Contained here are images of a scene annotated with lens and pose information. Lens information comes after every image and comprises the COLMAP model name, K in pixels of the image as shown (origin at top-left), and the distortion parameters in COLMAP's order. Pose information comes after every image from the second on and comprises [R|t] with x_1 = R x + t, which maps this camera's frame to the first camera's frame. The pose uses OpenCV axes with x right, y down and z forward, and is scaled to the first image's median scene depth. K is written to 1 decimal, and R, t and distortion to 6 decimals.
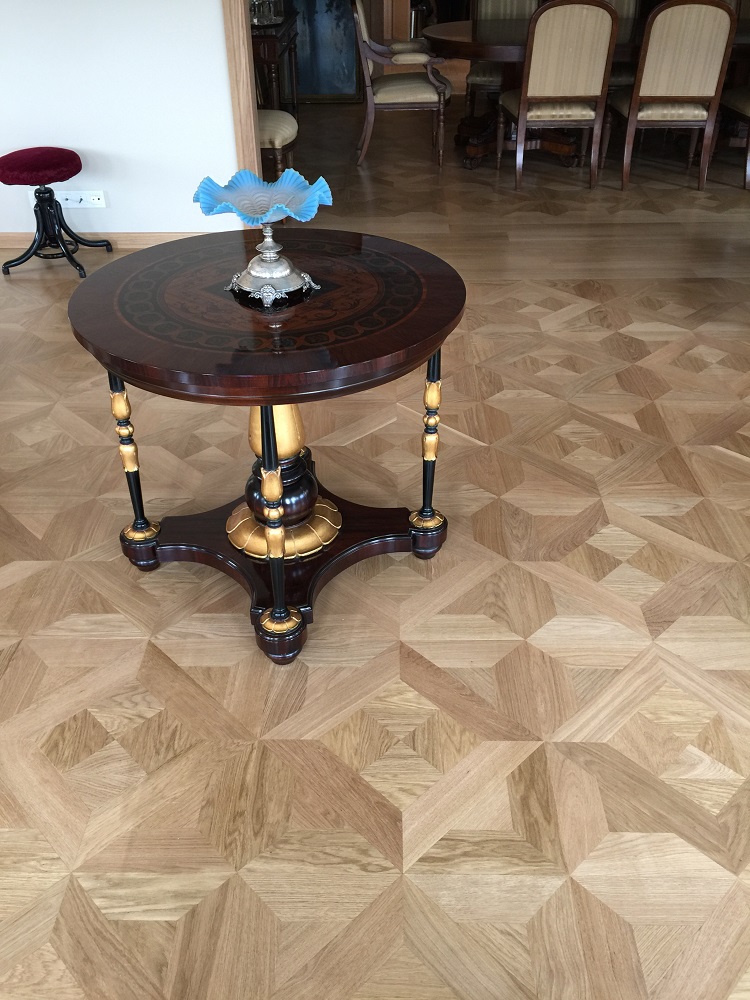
lens RADIAL K [[849.5, 0, 375.0], [0, 849.5, 500.0], [0, 0, 1]] dist [0.084204, -0.129446]
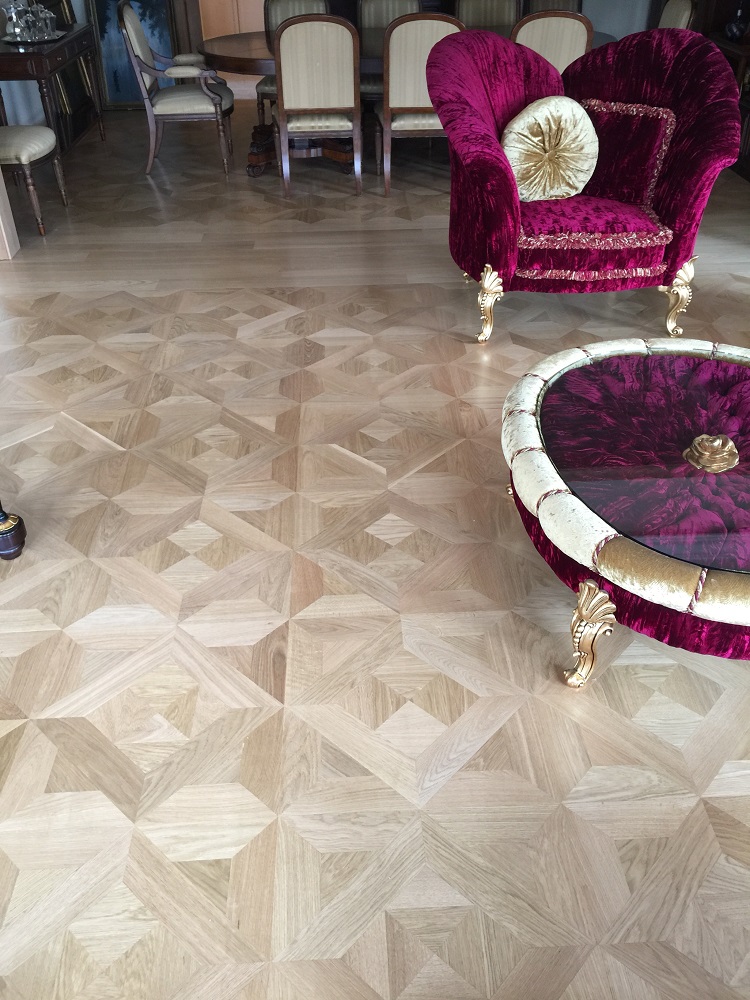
lens RADIAL K [[849.5, 0, 375.0], [0, 849.5, 500.0], [0, 0, 1]] dist [0.084204, -0.129446]
pose [[0.997911, -0.038476, 0.051888, 0.330420], [0.037998, 0.999226, 0.010175, -0.000187], [-0.052240, -0.008183, 0.998601, -0.082763]]
